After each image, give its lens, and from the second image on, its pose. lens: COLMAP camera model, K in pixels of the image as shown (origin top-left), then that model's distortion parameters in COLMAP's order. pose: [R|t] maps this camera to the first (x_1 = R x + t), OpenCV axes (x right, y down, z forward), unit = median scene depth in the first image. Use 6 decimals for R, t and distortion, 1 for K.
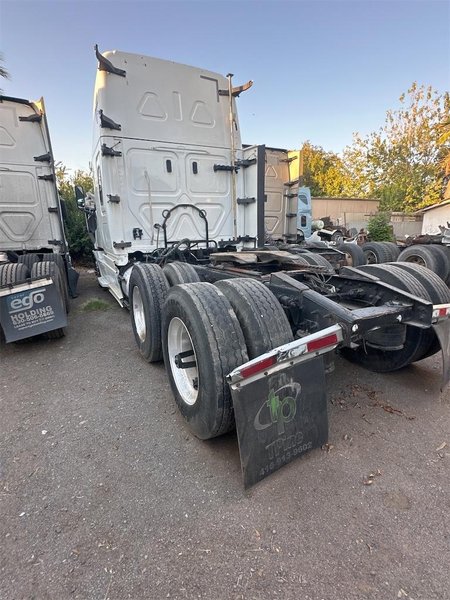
lens RADIAL K [[288.8, 0, 225.0], [0, 288.8, 300.0], [0, 0, 1]] dist [-0.000743, -0.000046]
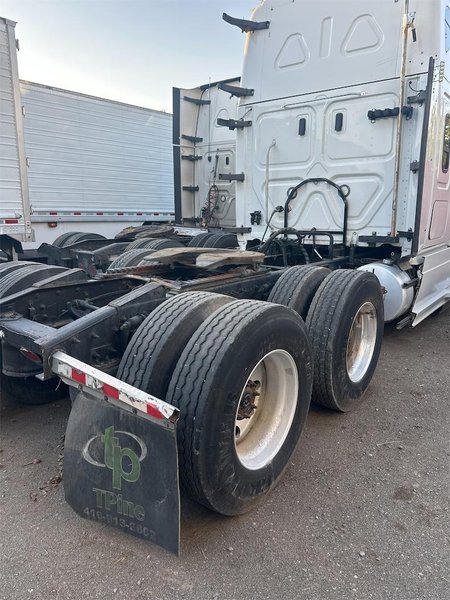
lens RADIAL K [[425.8, 0, 225.0], [0, 425.8, 300.0], [0, 0, 1]] dist [0.057949, -0.063644]
pose [[0.428773, 0.216920, -0.876983, 0.745900], [-0.230570, 0.964873, 0.125929, -0.131664], [0.873494, 0.148211, 0.463727, 0.382929]]
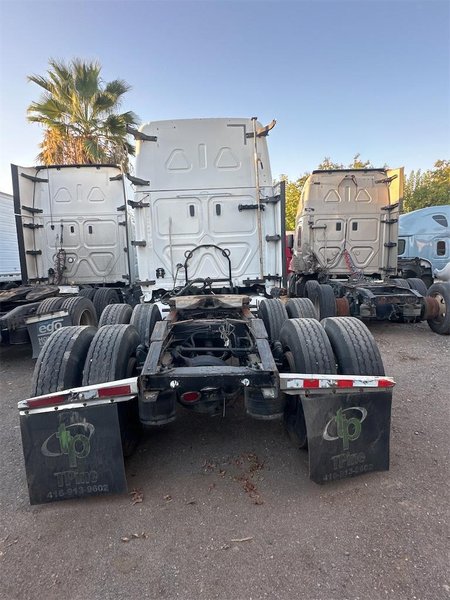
lens RADIAL K [[324.3, 0, 225.0], [0, 324.3, 300.0], [0, 0, 1]] dist [-0.001190, 0.000266]
pose [[0.903784, 0.044881, -0.425630, 0.428274], [-0.089211, 0.992398, -0.084786, -0.045011], [0.418588, 0.114599, 0.900917, 0.010322]]
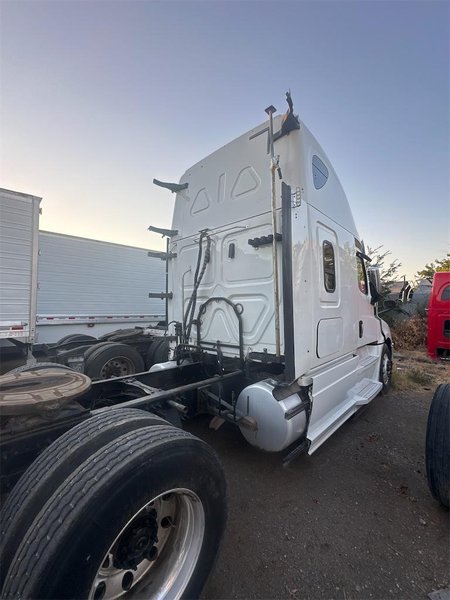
lens RADIAL K [[249.2, 0, 225.0], [0, 249.2, 300.0], [0, 0, 1]] dist [0.000420, 0.000002]
pose [[0.342060, -0.003883, -0.939670, 0.510633], [-0.235813, 0.967637, -0.089839, -0.274395], [0.909609, 0.252316, 0.330074, 0.812678]]
